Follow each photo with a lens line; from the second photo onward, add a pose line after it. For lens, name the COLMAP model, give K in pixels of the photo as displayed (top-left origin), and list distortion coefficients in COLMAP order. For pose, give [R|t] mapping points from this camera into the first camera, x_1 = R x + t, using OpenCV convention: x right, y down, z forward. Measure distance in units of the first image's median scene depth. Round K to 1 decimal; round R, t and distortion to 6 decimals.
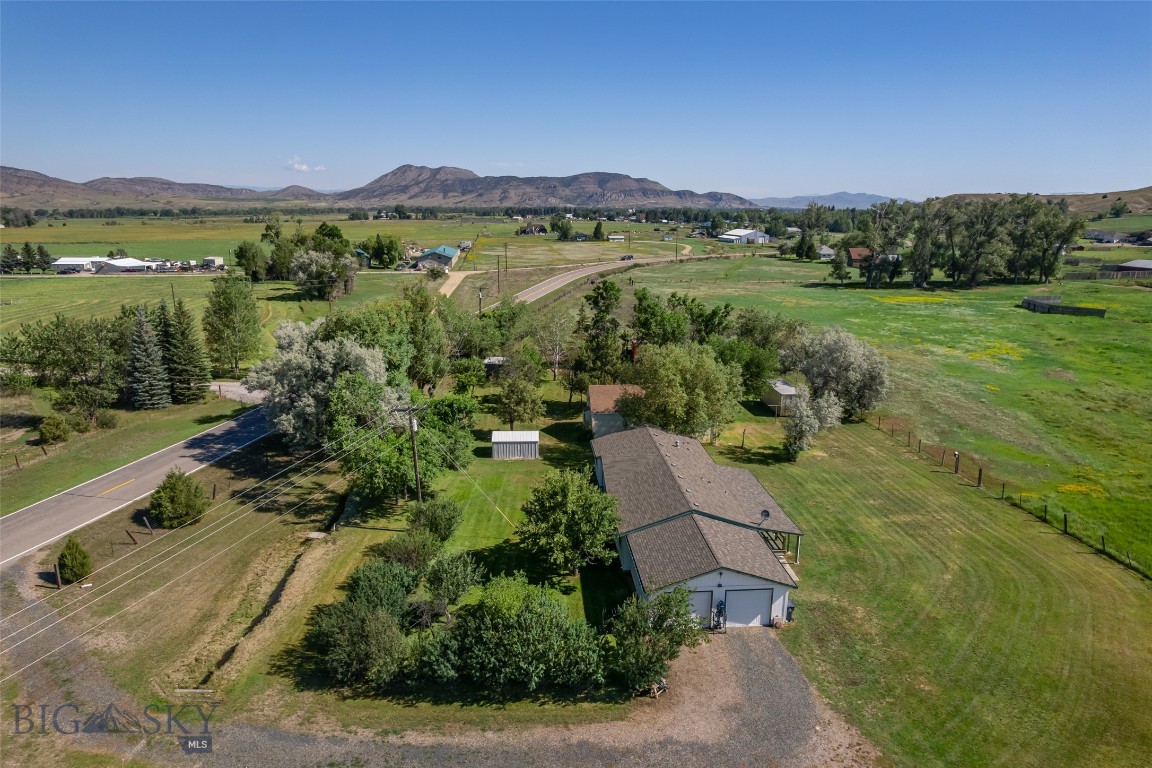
lens RADIAL K [[753.5, 0, 584.5], [0, 753.5, 384.8], [0, 0, 1]] dist [-0.083298, 0.075692]
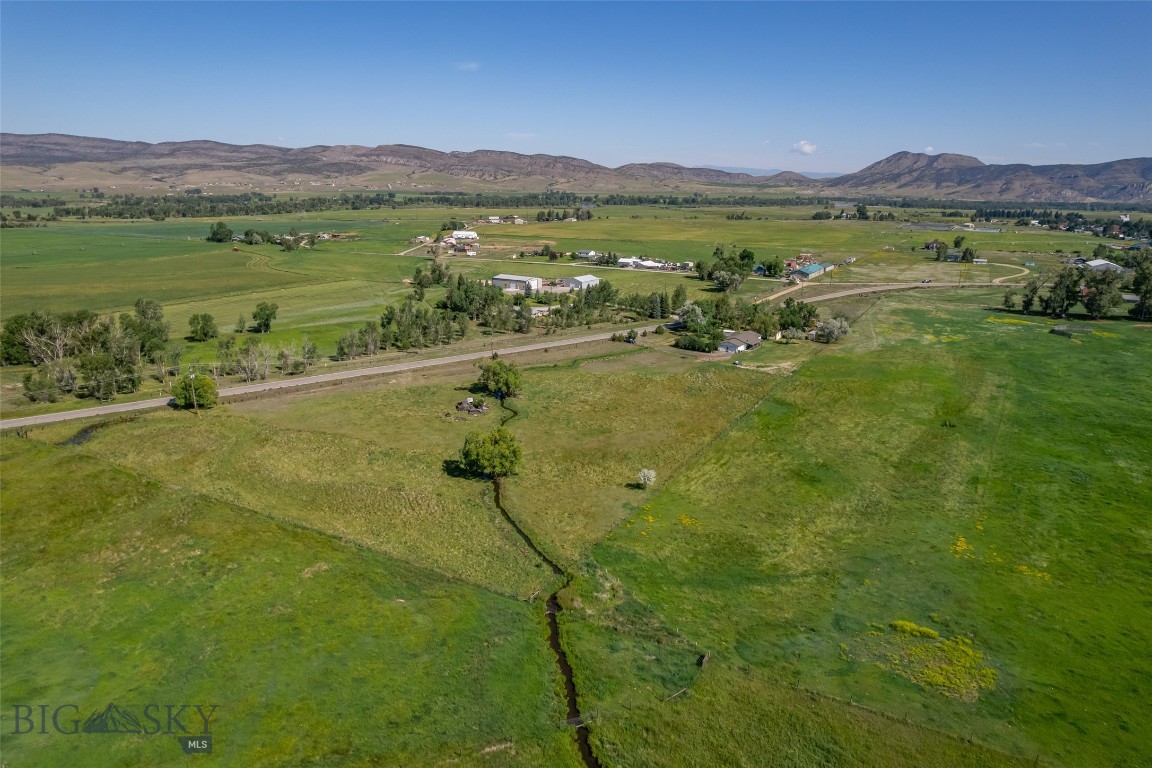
lens RADIAL K [[753.5, 0, 571.7], [0, 753.5, 388.4], [0, 0, 1]] dist [-0.083298, 0.075692]
pose [[0.804756, 0.159947, -0.571651, 0.071871], [-0.145111, 0.986805, 0.071823, 0.008962], [0.575596, 0.025153, 0.817348, -0.129272]]
